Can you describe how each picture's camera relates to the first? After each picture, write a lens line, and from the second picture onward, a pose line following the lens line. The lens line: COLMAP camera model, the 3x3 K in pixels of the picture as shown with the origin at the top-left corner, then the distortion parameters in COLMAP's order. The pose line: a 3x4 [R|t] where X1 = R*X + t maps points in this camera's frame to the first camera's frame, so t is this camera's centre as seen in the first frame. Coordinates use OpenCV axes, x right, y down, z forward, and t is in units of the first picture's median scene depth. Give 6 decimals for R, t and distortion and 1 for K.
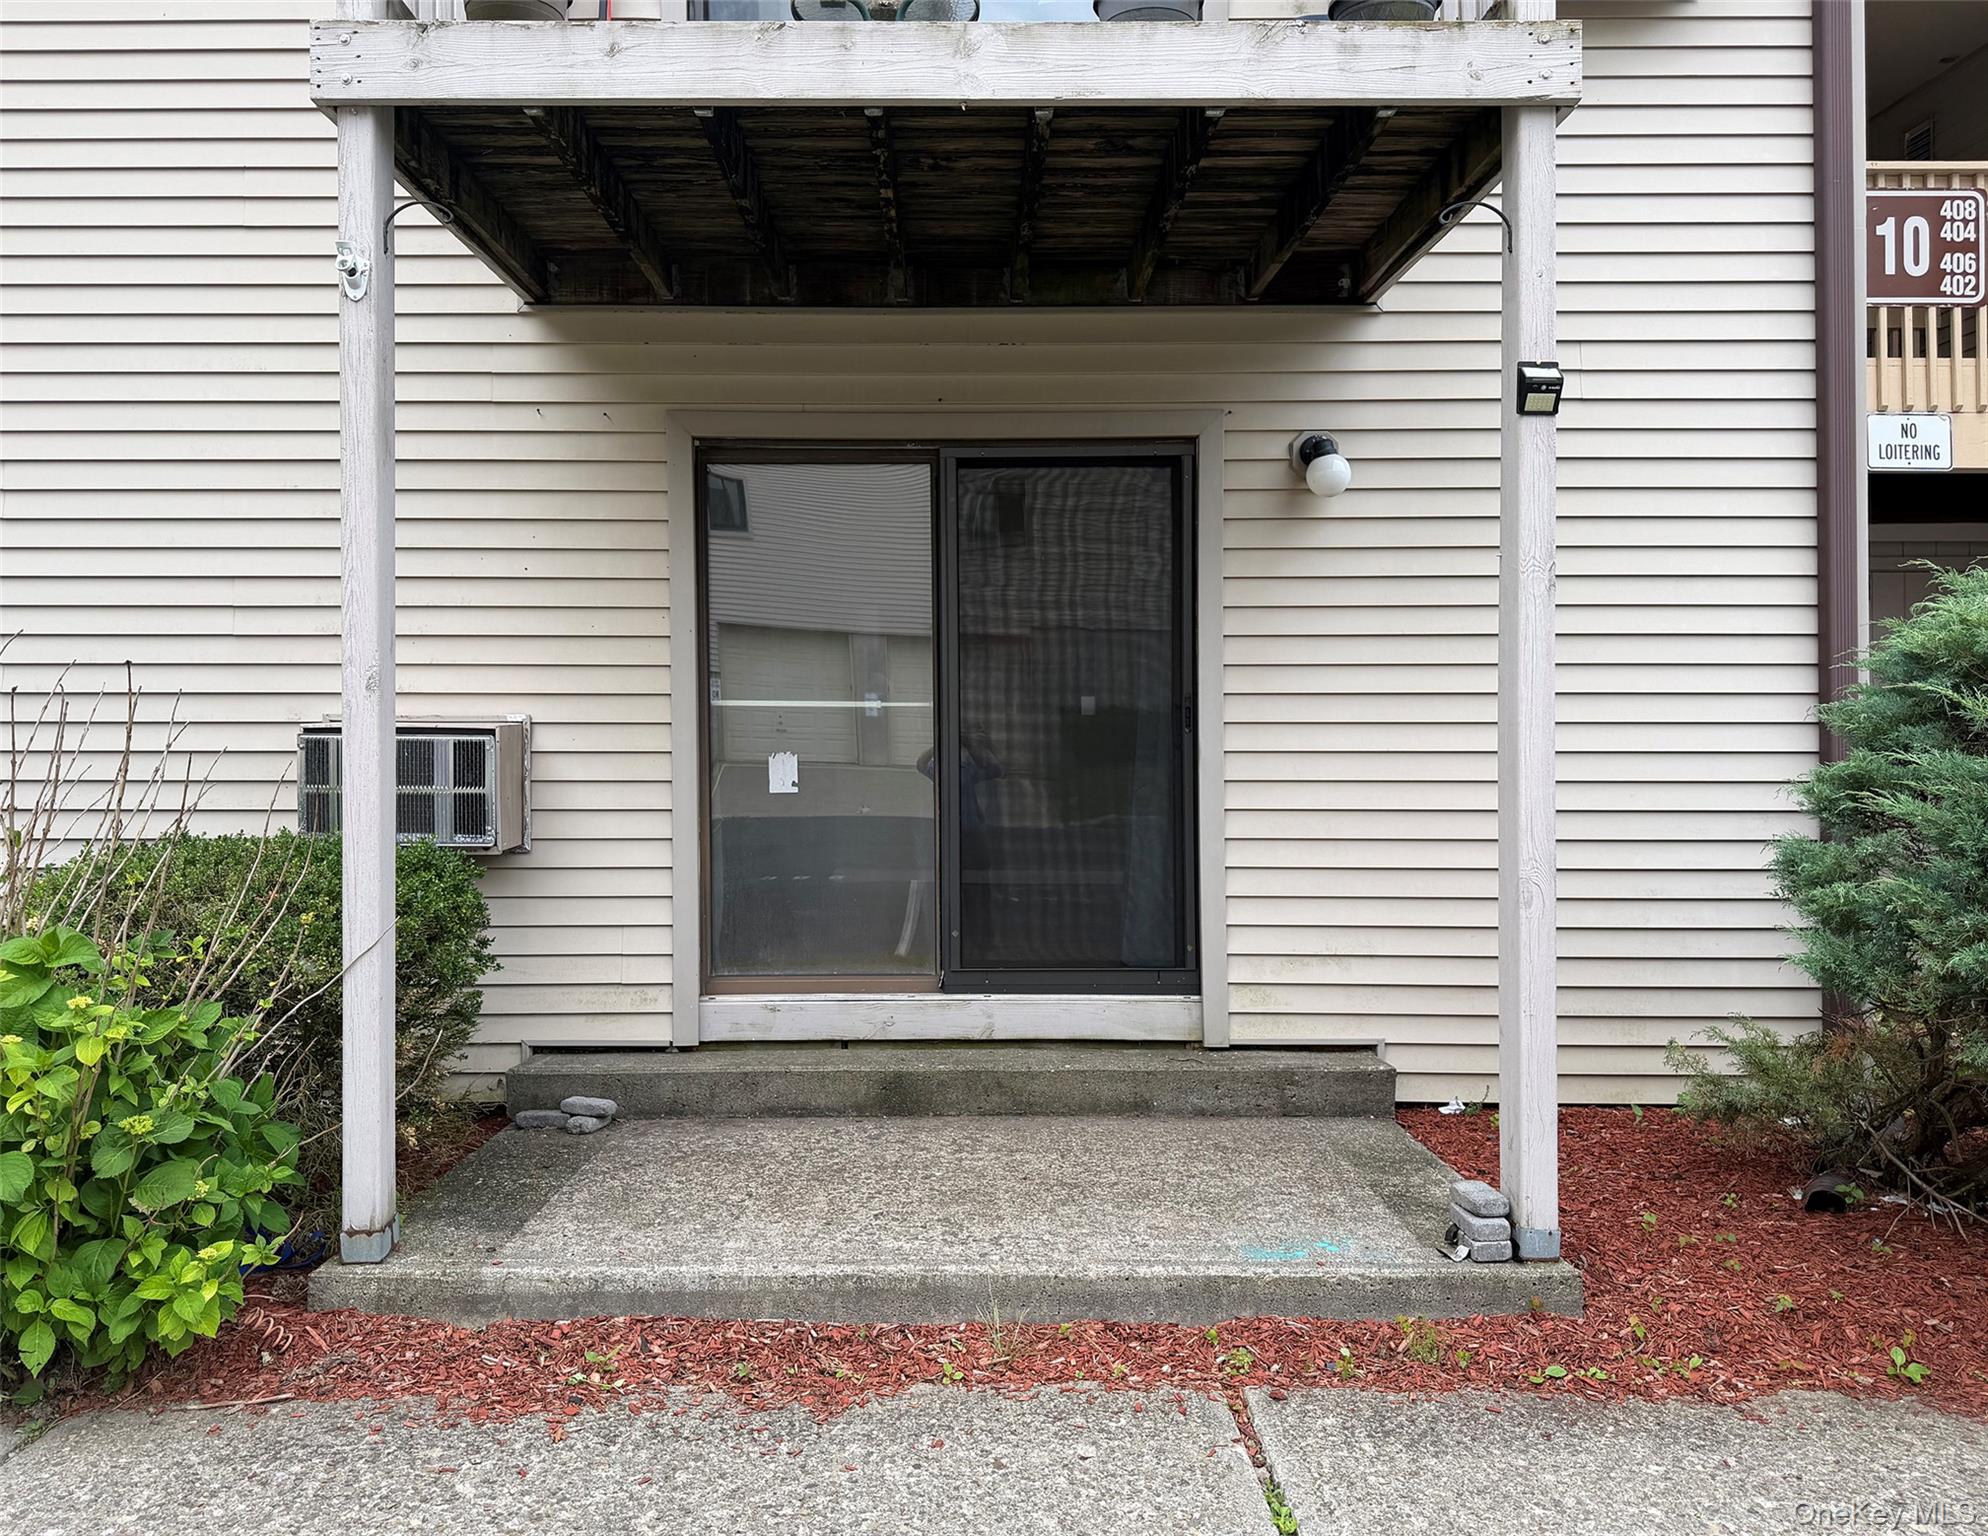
lens RADIAL K [[1491.5, 0, 994.8], [0, 1491.5, 634.9], [0, 0, 1]] dist [0.113743, -0.148963]
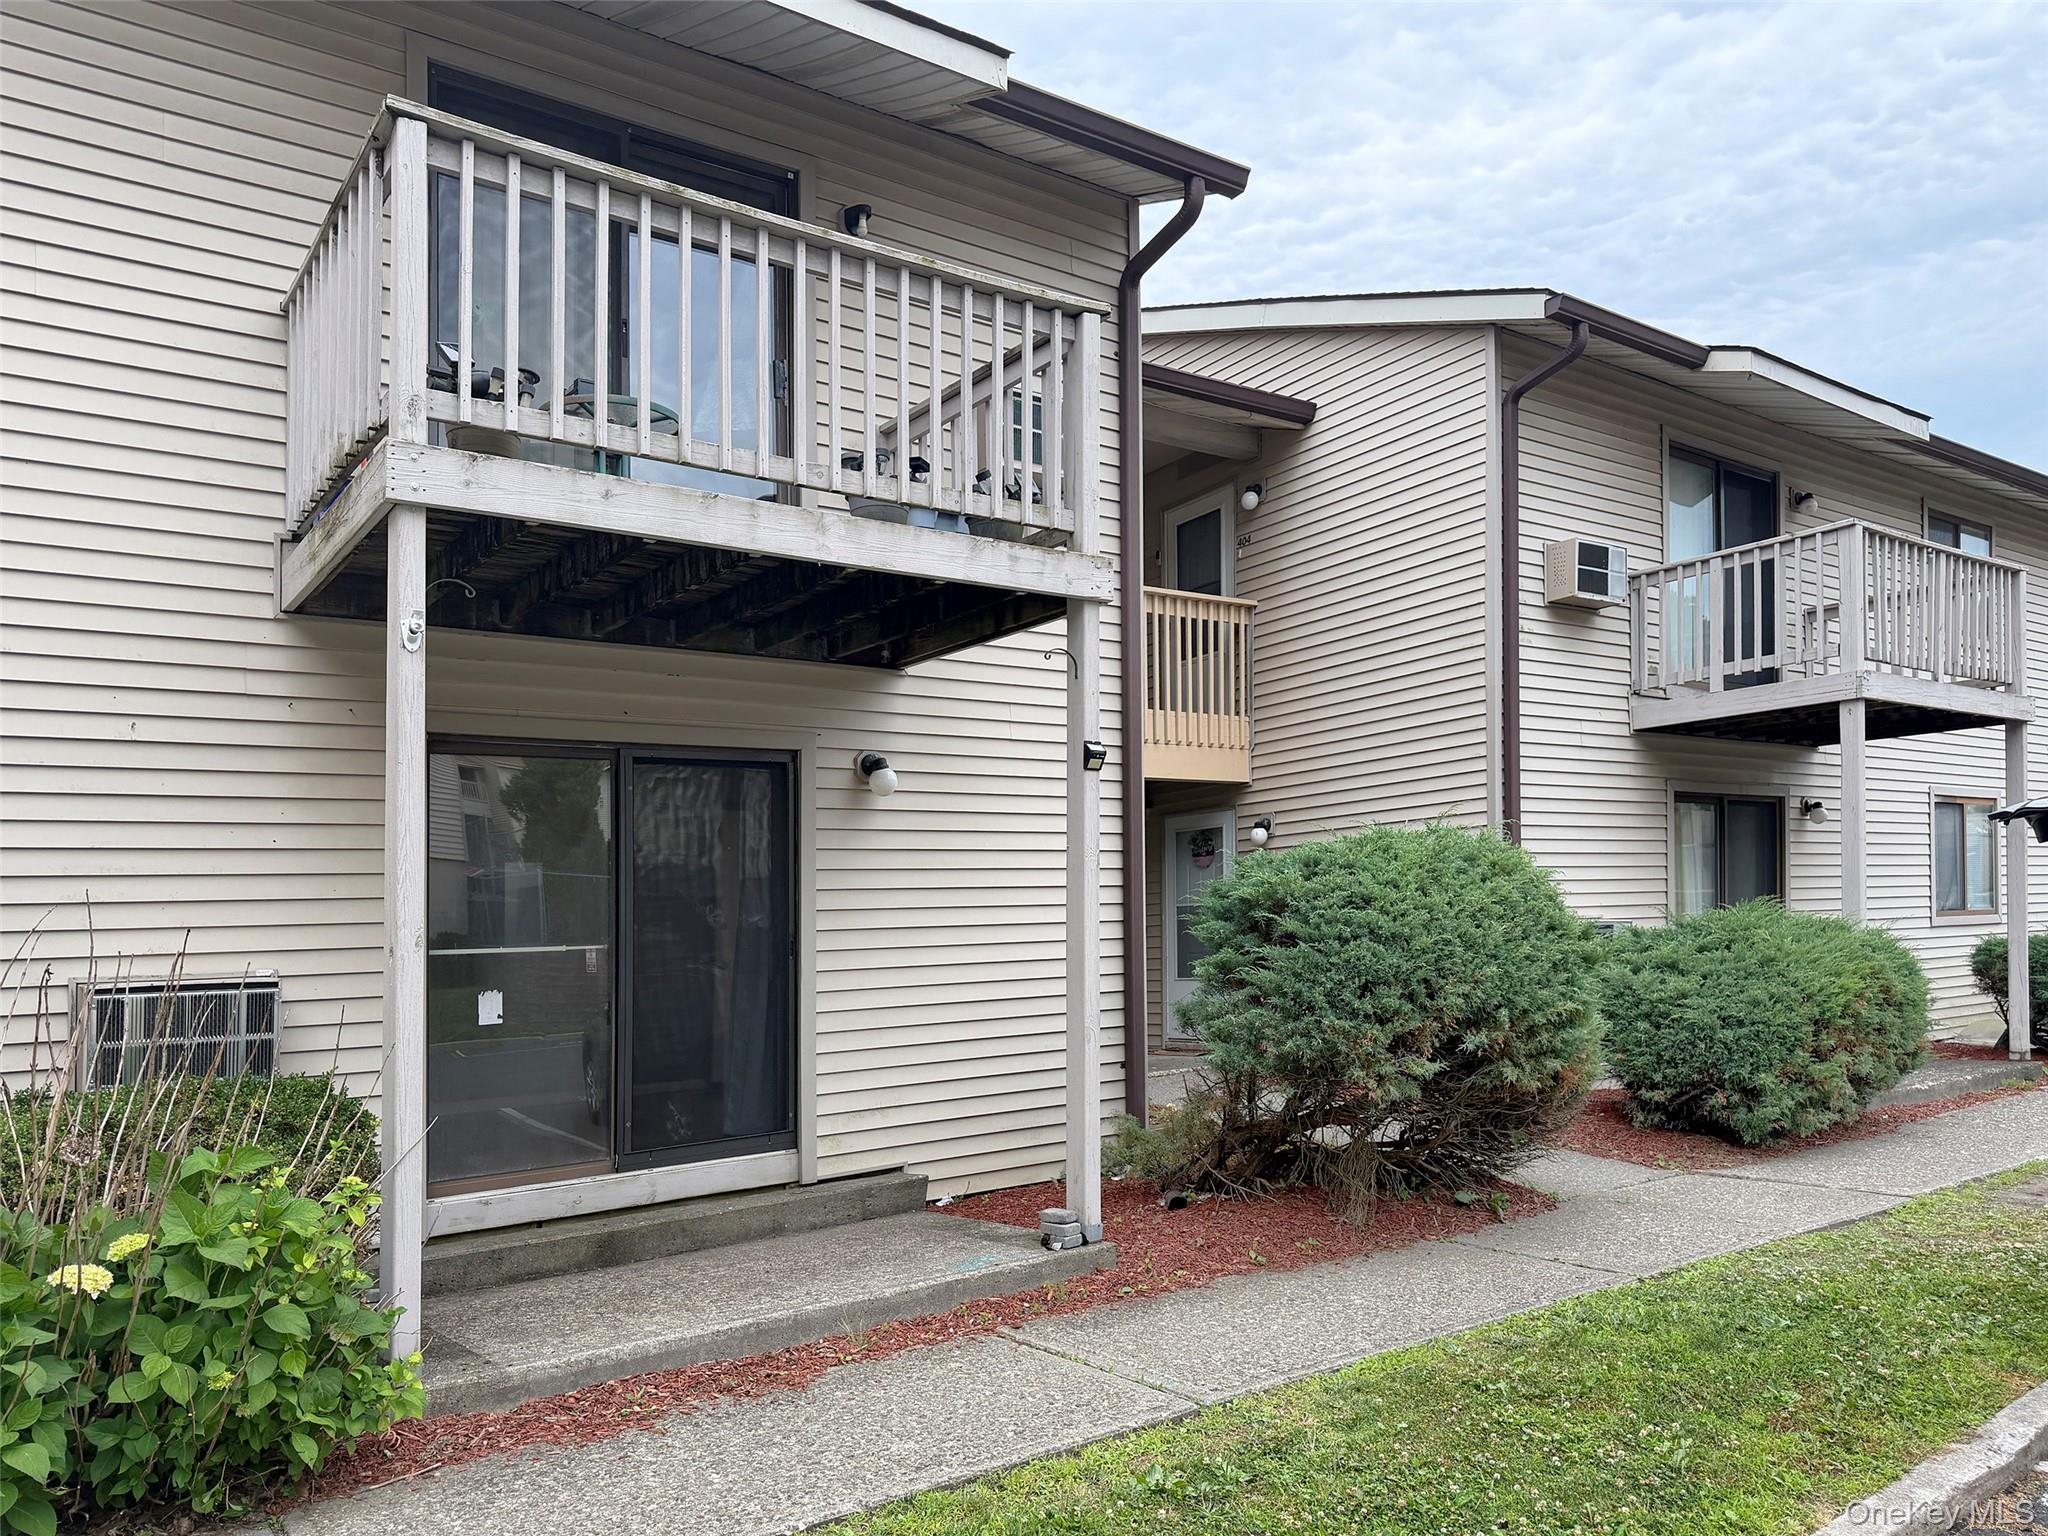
lens RADIAL K [[1665.5, 0, 1024.0], [0, 1665.5, 768.0], [0, 0, 1]] dist [0.135634, -0.284939]
pose [[0.774224, 0.033133, 0.632044, -0.707546], [0.004625, 0.998306, -0.057998, -0.022892], [-0.632895, 0.047826, 0.772759, -0.364153]]
